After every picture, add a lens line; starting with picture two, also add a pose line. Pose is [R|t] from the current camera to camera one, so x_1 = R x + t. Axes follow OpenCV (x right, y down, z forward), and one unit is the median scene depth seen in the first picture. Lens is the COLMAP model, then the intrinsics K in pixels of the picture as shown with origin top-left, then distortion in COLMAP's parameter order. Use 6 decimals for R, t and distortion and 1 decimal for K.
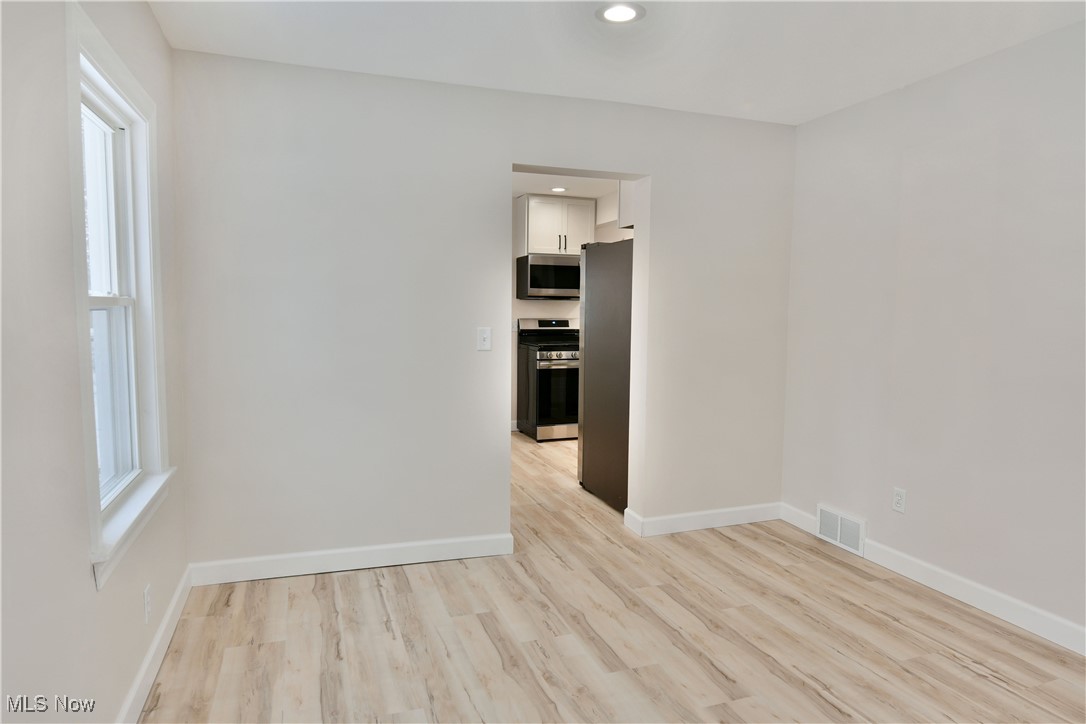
lens RADIAL K [[658.7, 0, 529.7], [0, 658.7, 355.5], [0, 0, 1]] dist [-0.011004, -0.002475]
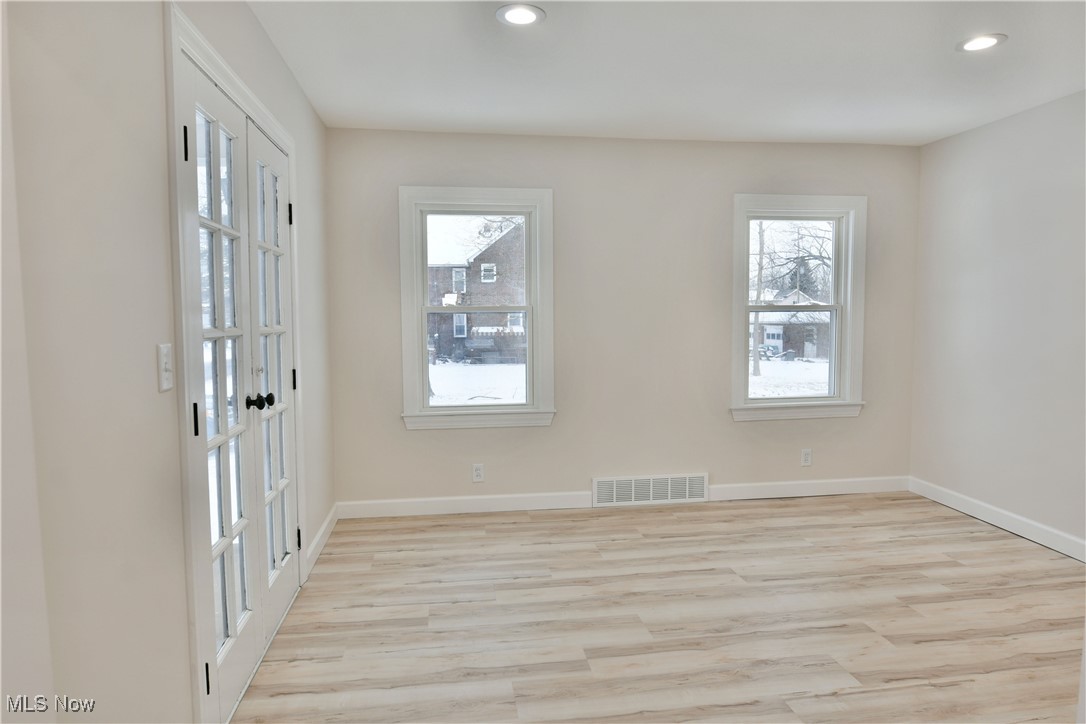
lens RADIAL K [[657.3, 0, 543.0], [0, 657.3, 362.0], [0, 0, 1]] dist [-0.012070, -0.003375]
pose [[-0.195940, 0.065514, -0.978425, 1.312919], [-0.065768, 0.994641, 0.079770, -0.014448], [0.978408, 0.079979, -0.190582, 0.500055]]
